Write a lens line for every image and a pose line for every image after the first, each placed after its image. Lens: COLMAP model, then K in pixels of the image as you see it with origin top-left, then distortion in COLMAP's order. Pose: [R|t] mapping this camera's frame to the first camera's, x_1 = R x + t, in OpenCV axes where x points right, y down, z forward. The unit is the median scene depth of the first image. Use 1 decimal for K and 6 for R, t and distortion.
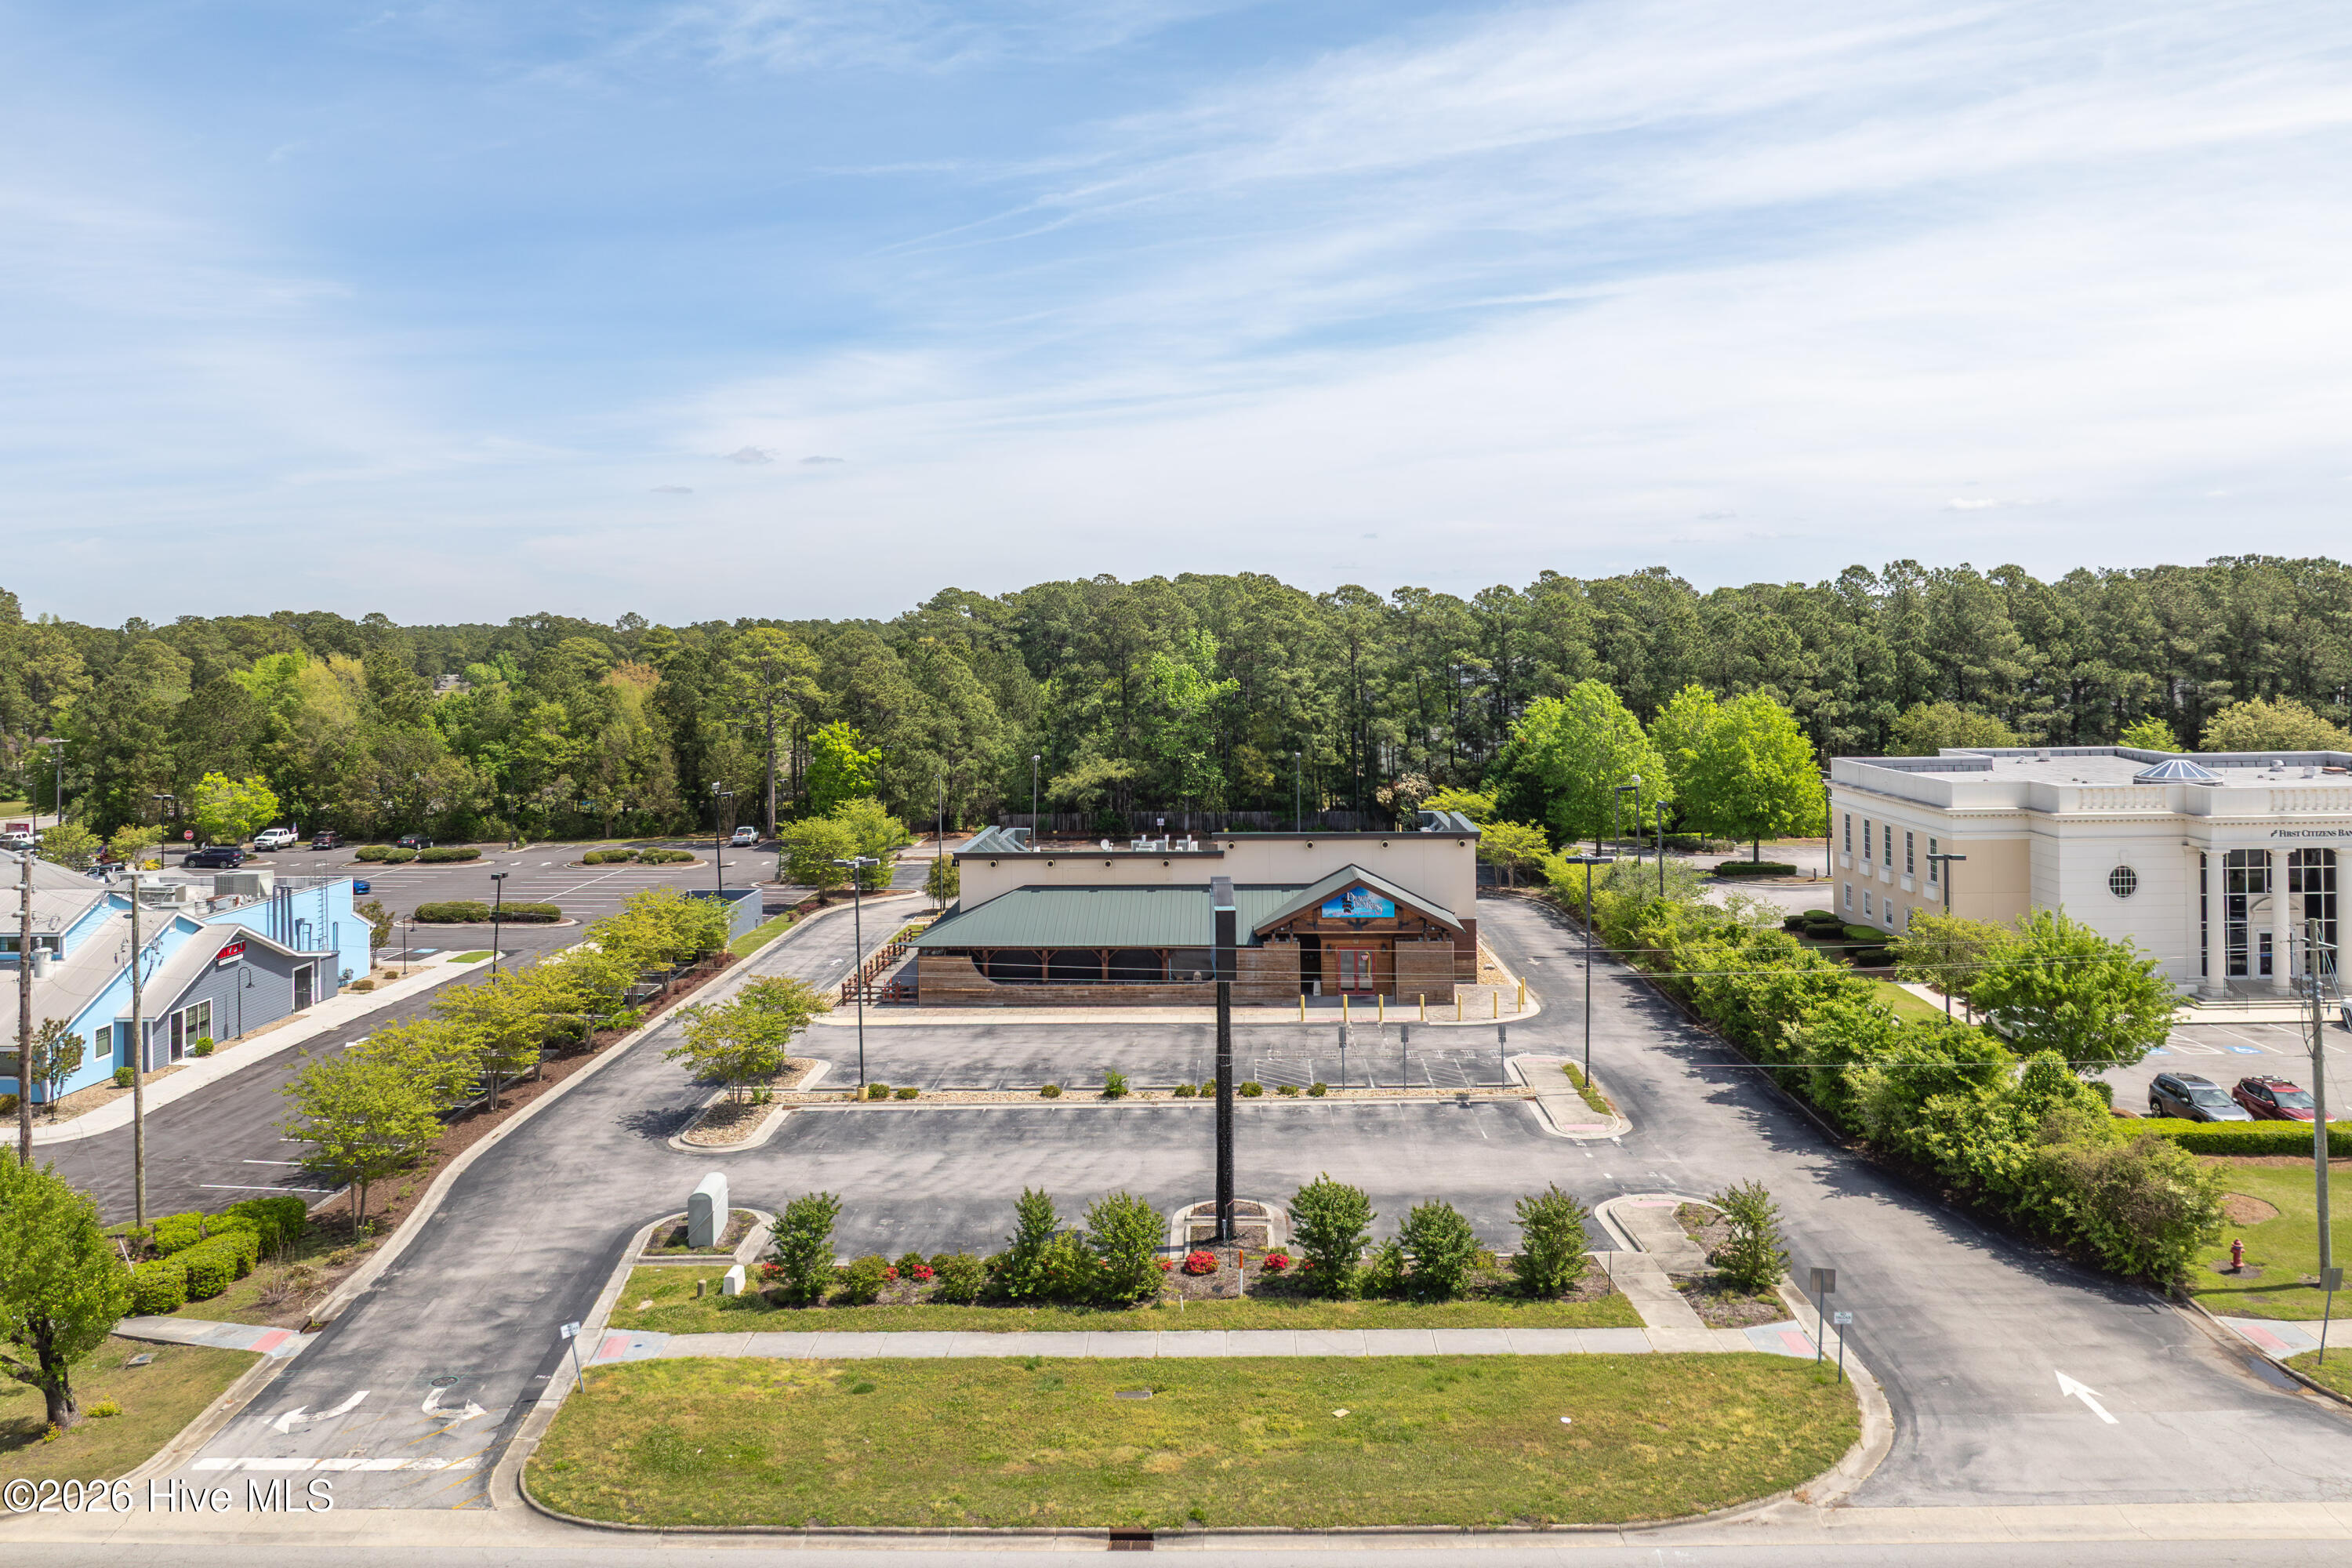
lens RADIAL K [[1837.4, 0, 1187.7], [0, 1837.4, 628.3], [0, 0, 1]] dist [-0.040333, 0.004492]
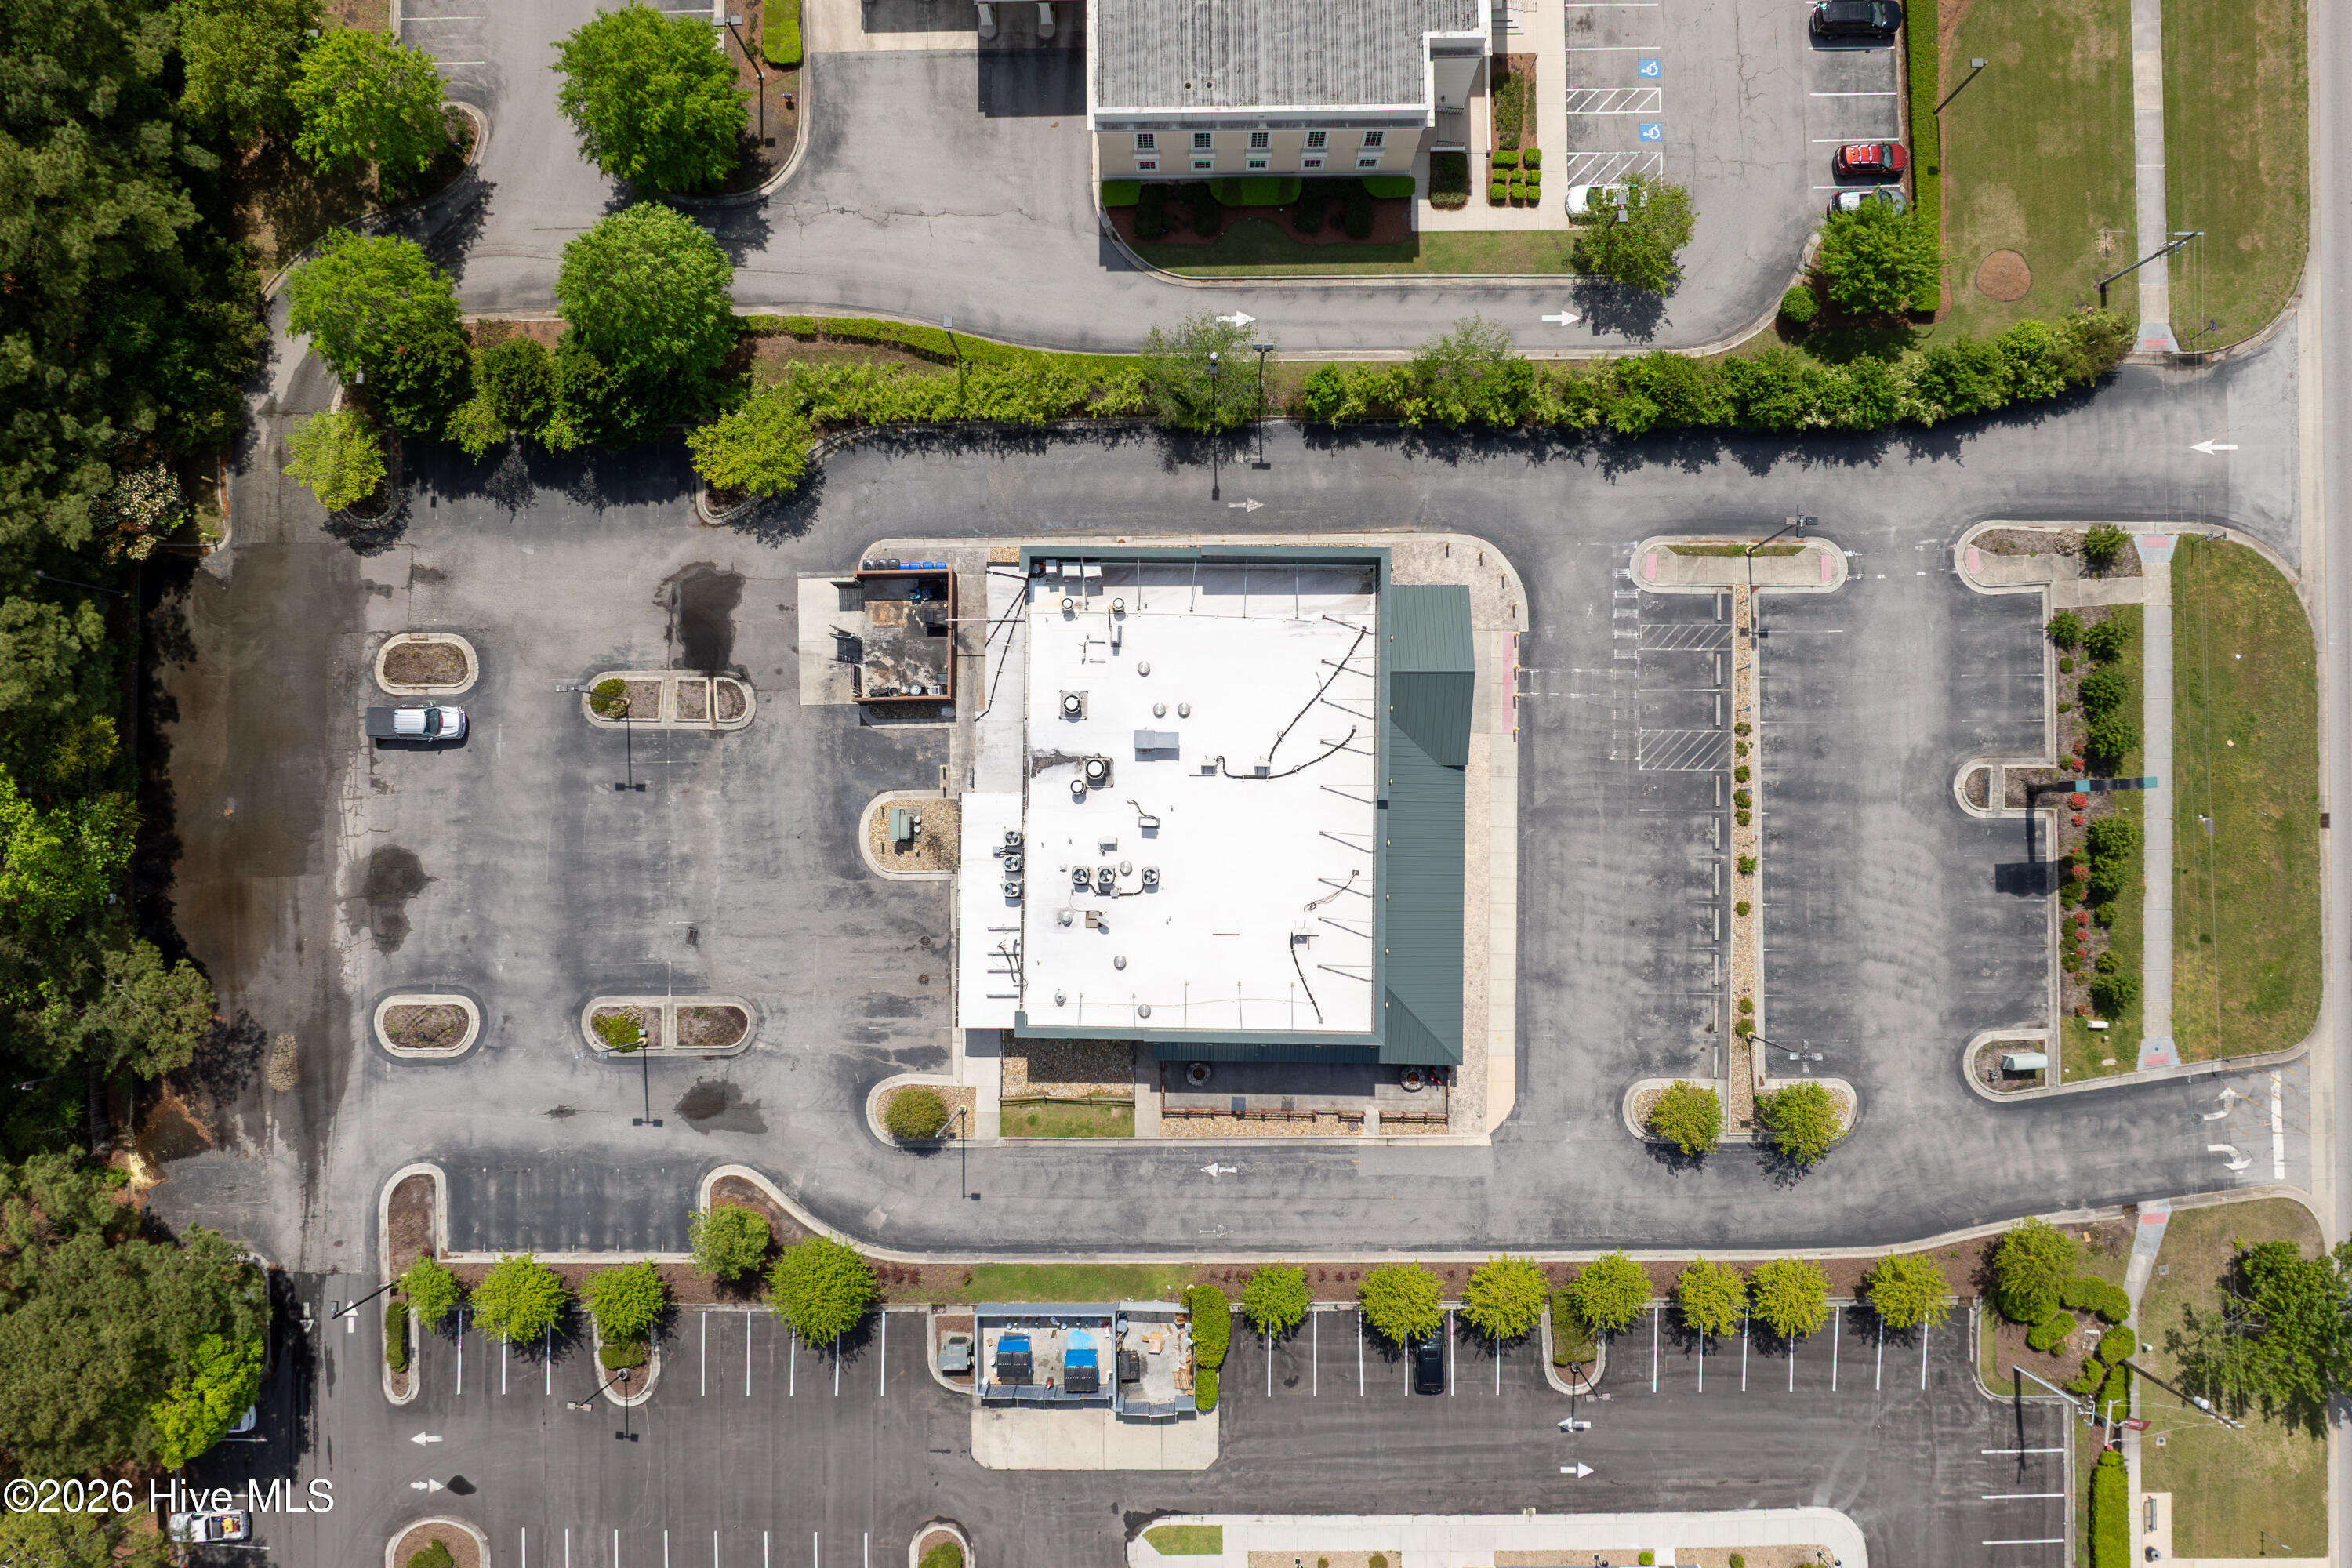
lens RADIAL K [[1671.9, 0, 1186.2], [0, 1671.9, 782.0], [0, 0, 1]] dist [-0.036134, -0.002674]
pose [[-0.025000, -0.999112, 0.033907, -0.006099], [0.006213, 0.033762, 0.999411, -1.003593], [-0.999668, 0.025196, 0.005363, 1.314187]]
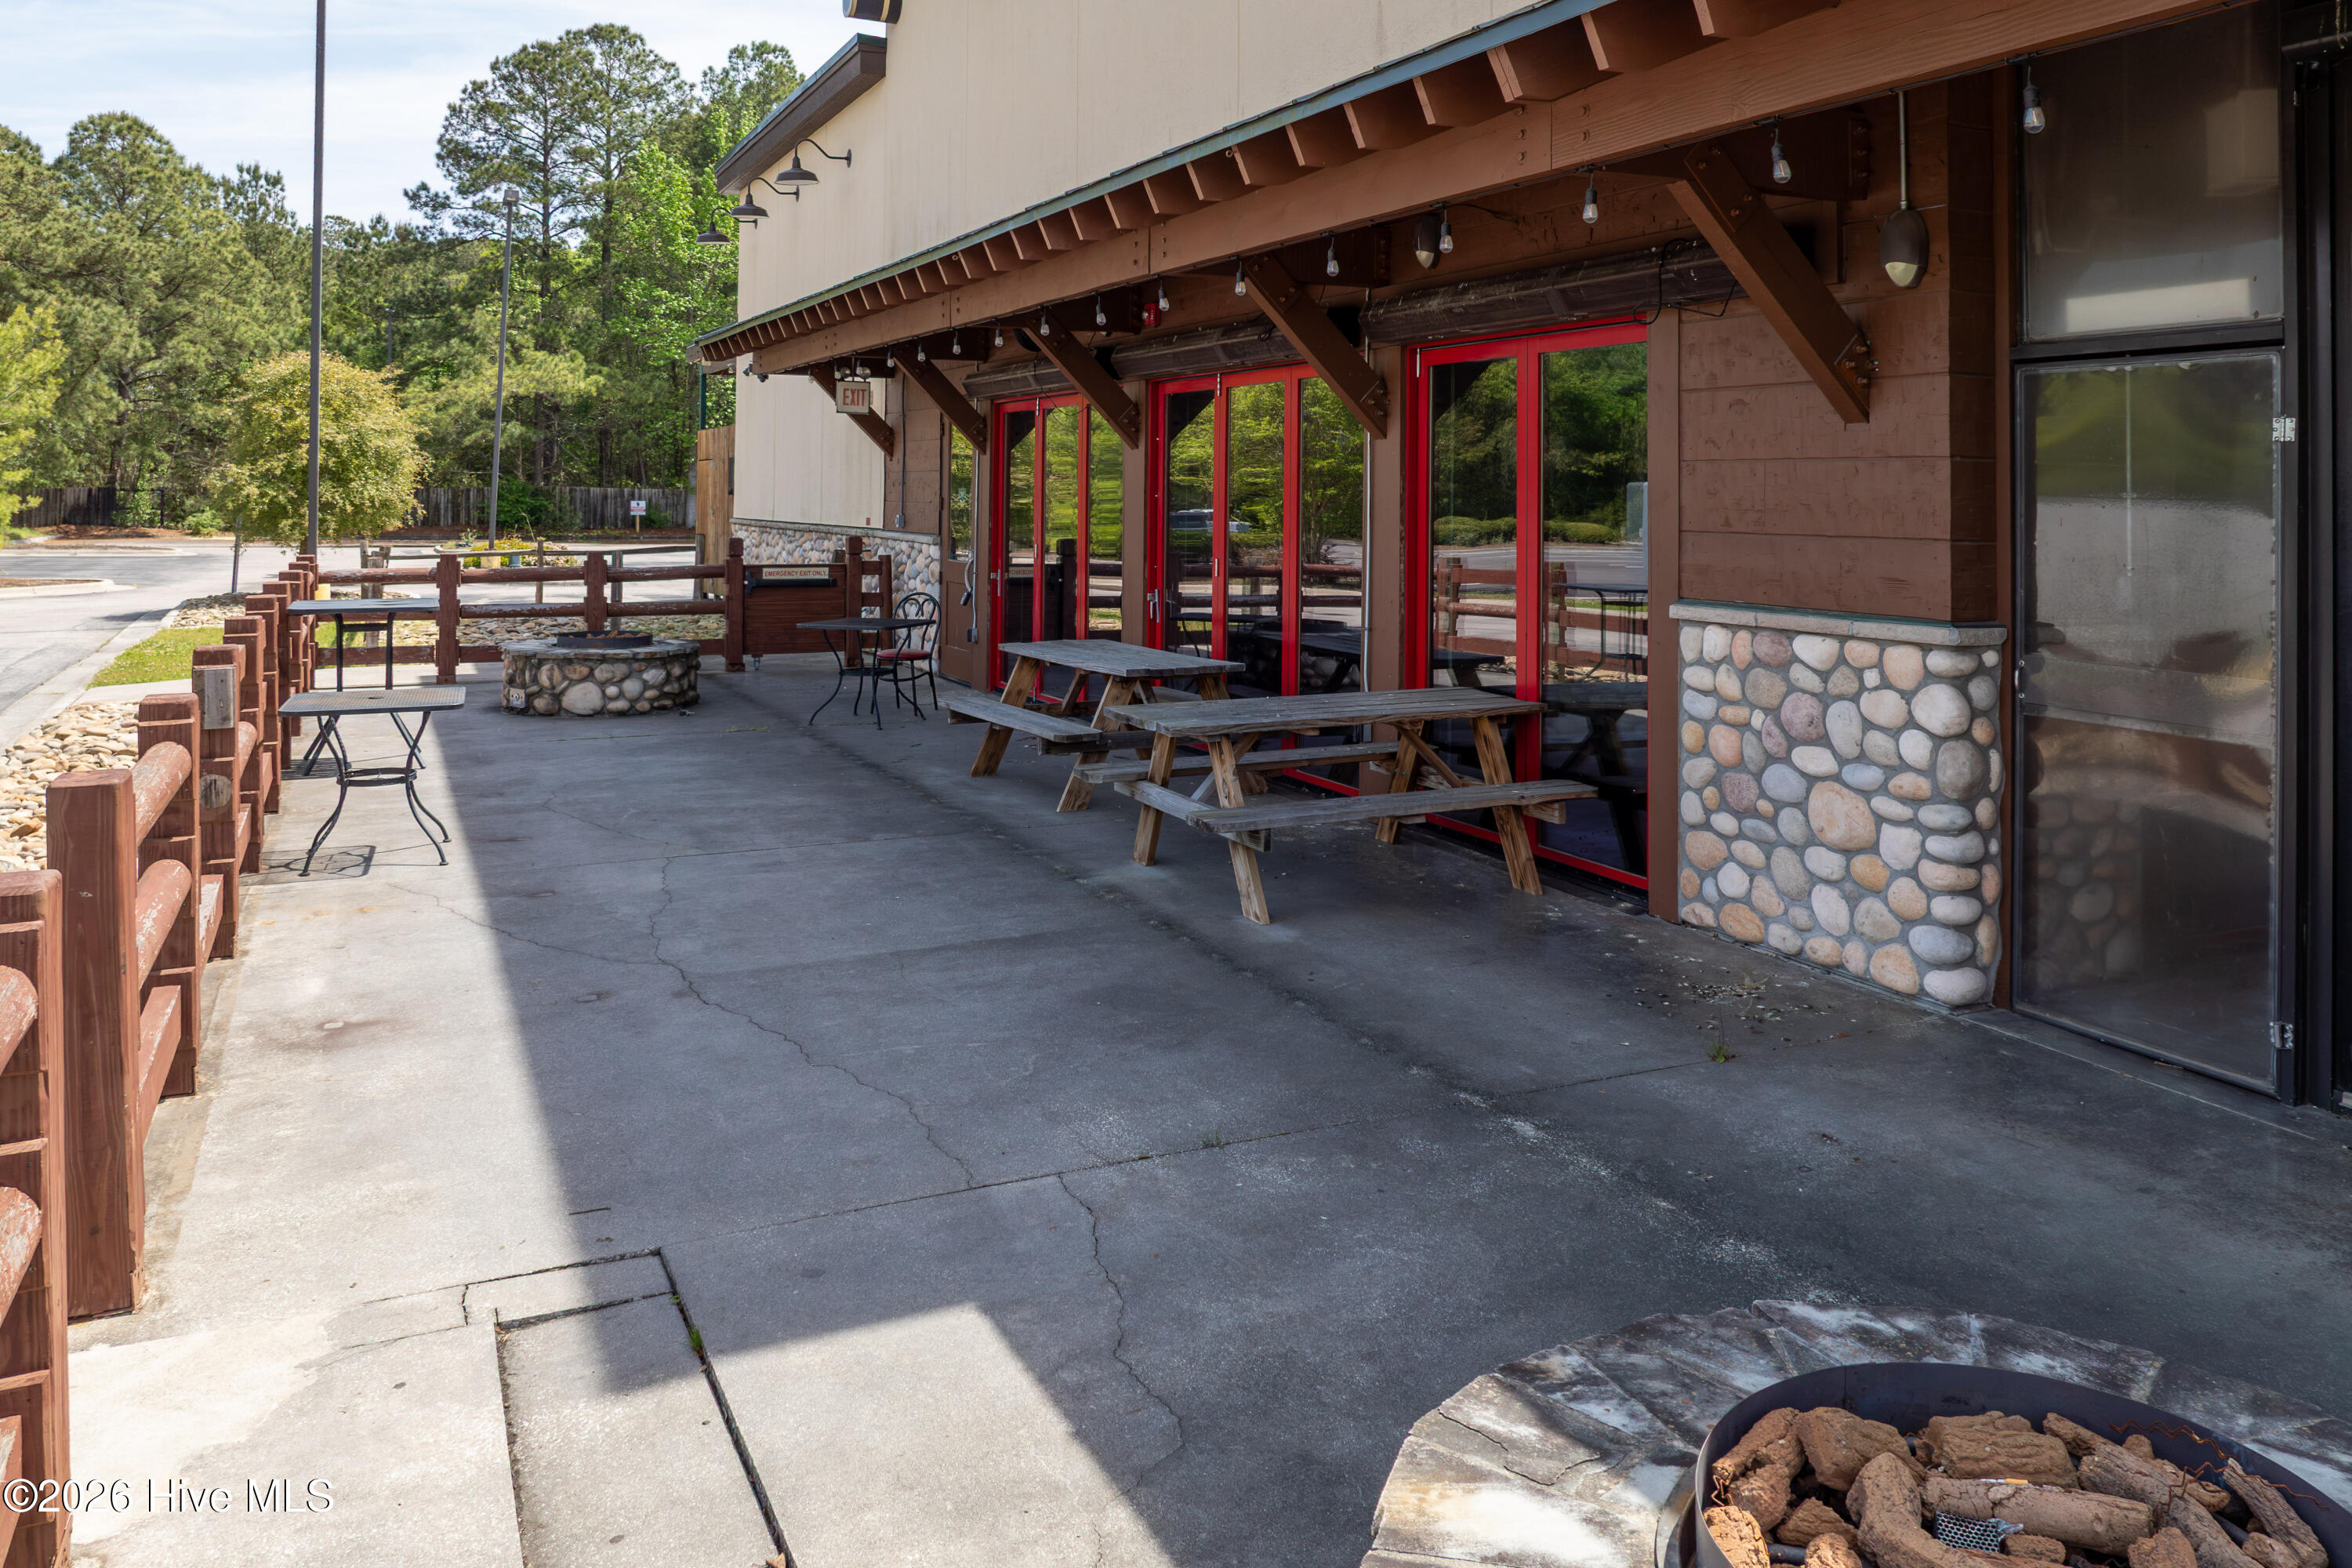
lens RADIAL K [[1746.4, 0, 1161.7], [0, 1746.4, 442.0], [0, 0, 1]] dist [-0.023891, 0.001637]
pose [[0.890476, 0.033821, 0.453771, -0.206236], [-0.020678, 0.999211, -0.033896, 0.212412], [-0.454559, 0.020801, 0.890474, 1.142239]]
